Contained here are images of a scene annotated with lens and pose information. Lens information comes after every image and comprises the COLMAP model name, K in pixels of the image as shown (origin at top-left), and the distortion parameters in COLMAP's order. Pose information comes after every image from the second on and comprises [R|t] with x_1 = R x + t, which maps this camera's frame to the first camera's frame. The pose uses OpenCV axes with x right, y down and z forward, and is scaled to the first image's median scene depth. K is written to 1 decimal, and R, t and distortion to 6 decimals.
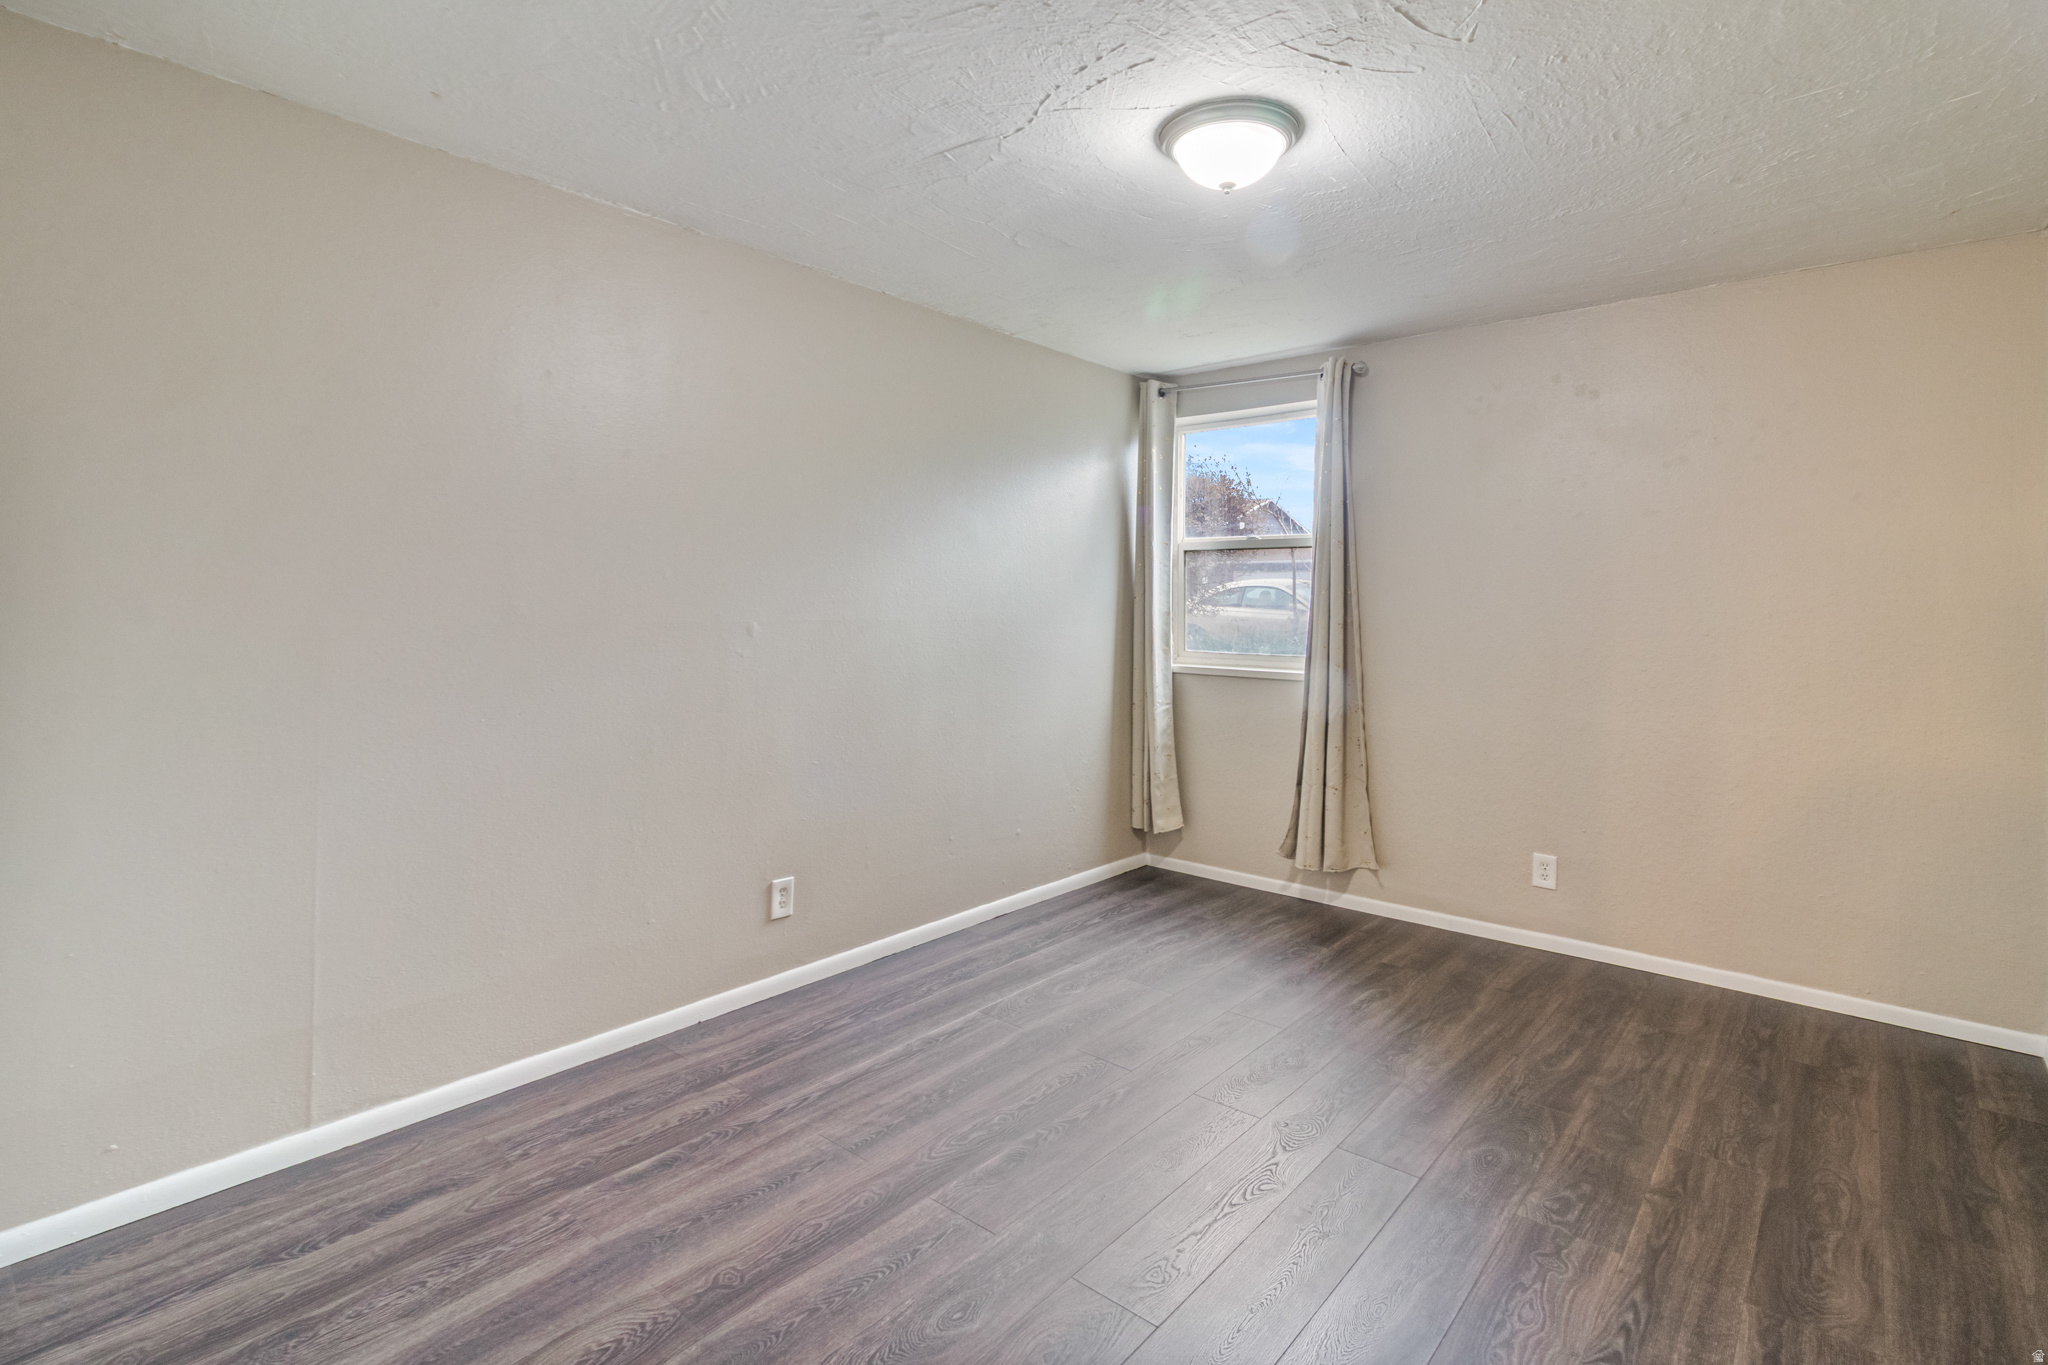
lens RADIAL K [[962.5, 0, 1039.3], [0, 962.5, 586.6], [0, 0, 1]] dist [-0.000849, 0.000541]
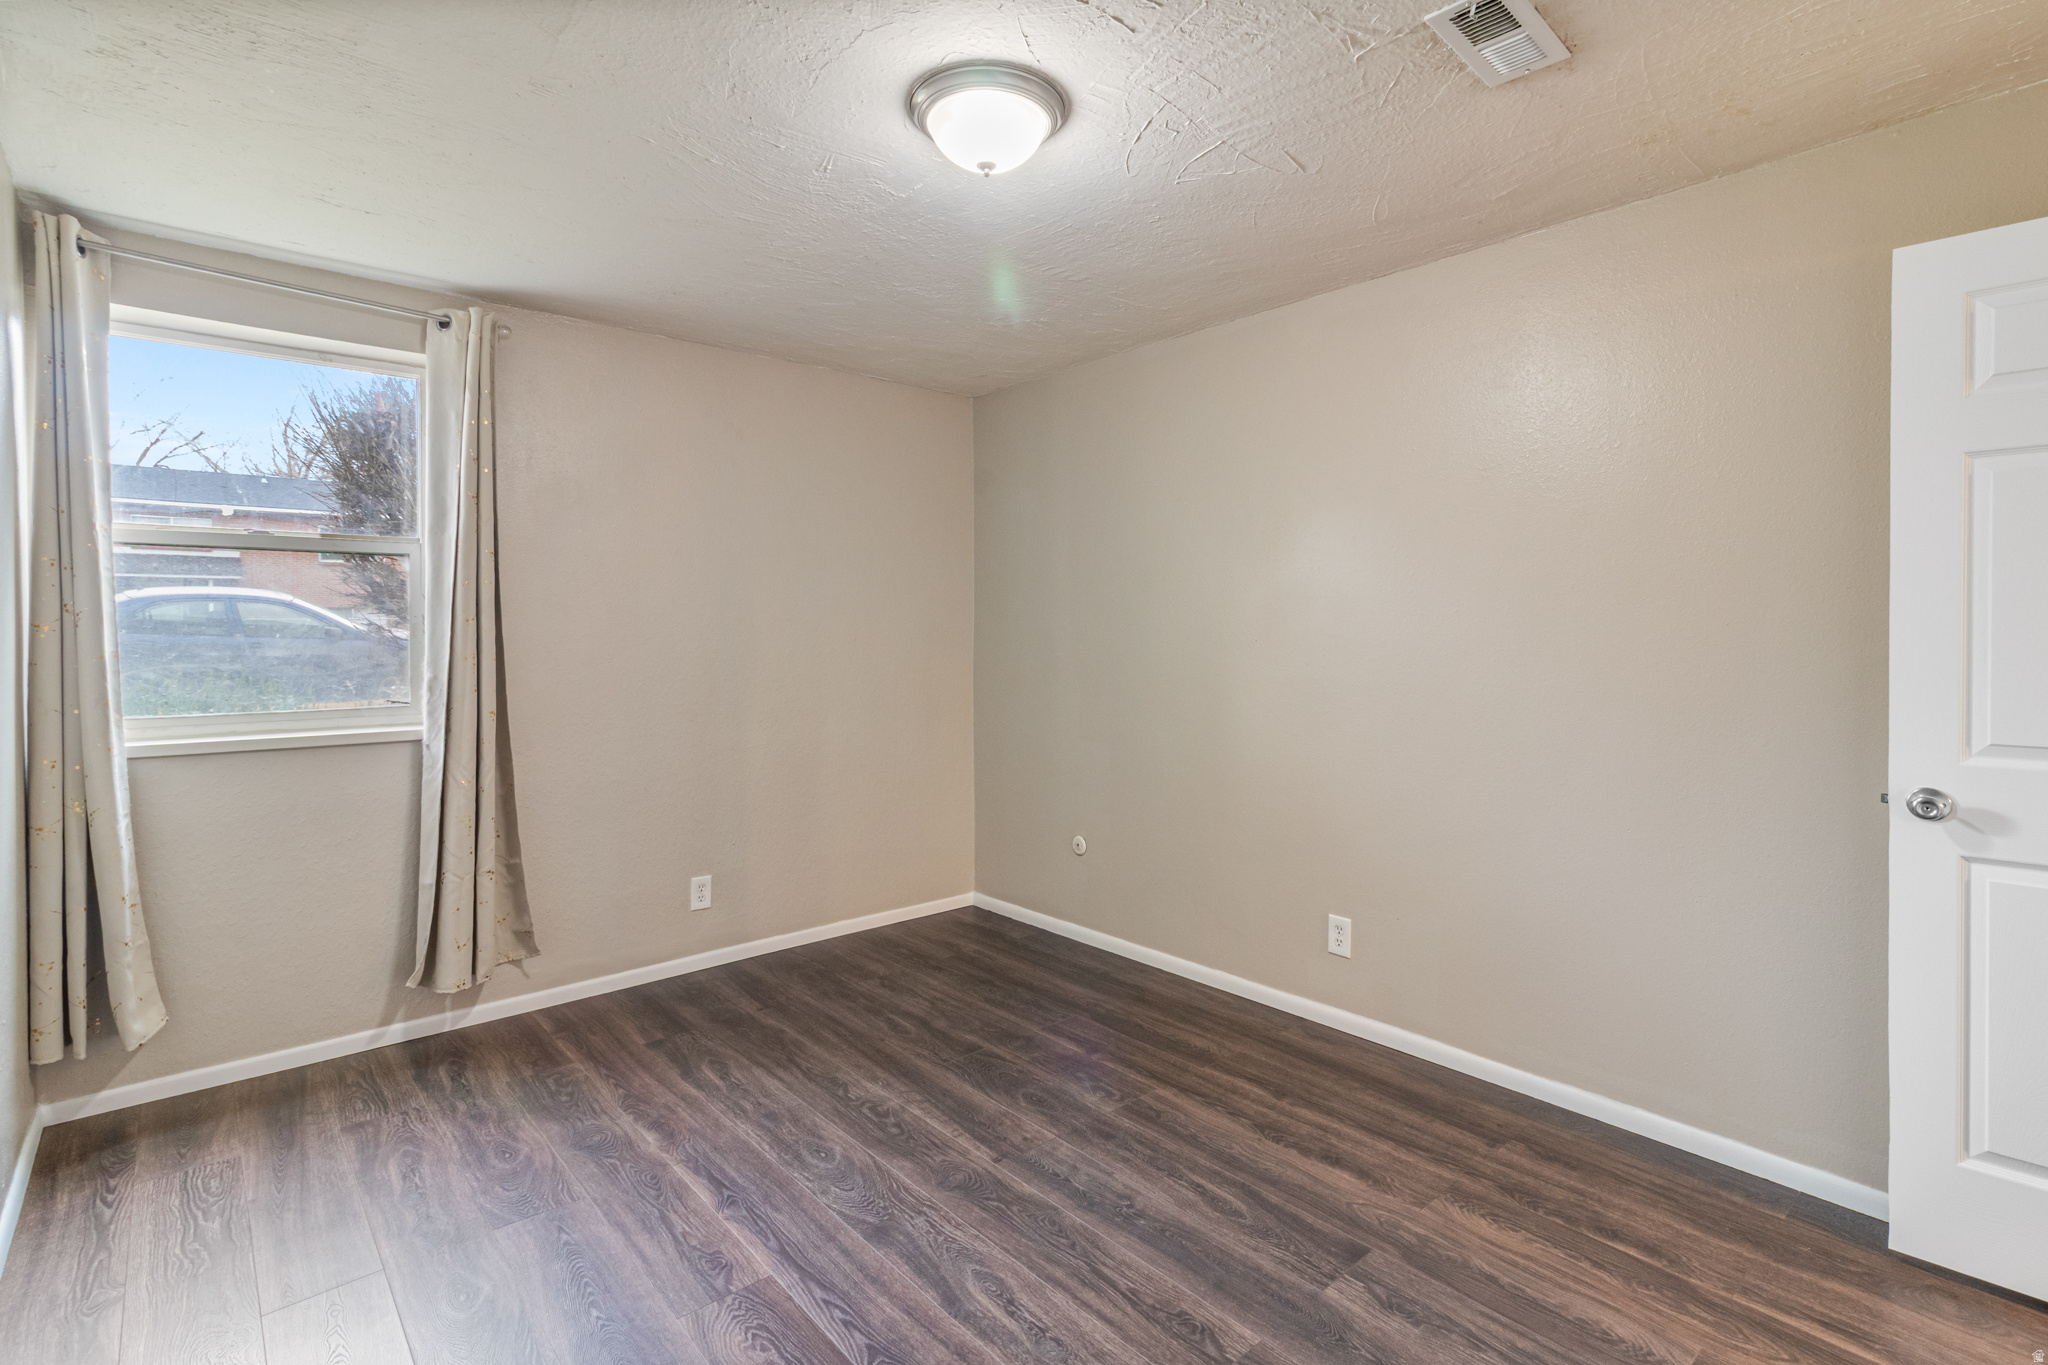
lens RADIAL K [[962.5, 0, 1012.7], [0, 962.5, 641.2], [0, 0, 1]] dist [-0.000849, 0.000541]
pose [[0.155767, -0.019876, 0.987594, -0.535908], [-0.018336, 0.999567, 0.023009, -0.003326], [-0.987624, -0.021693, 0.155335, 0.642304]]
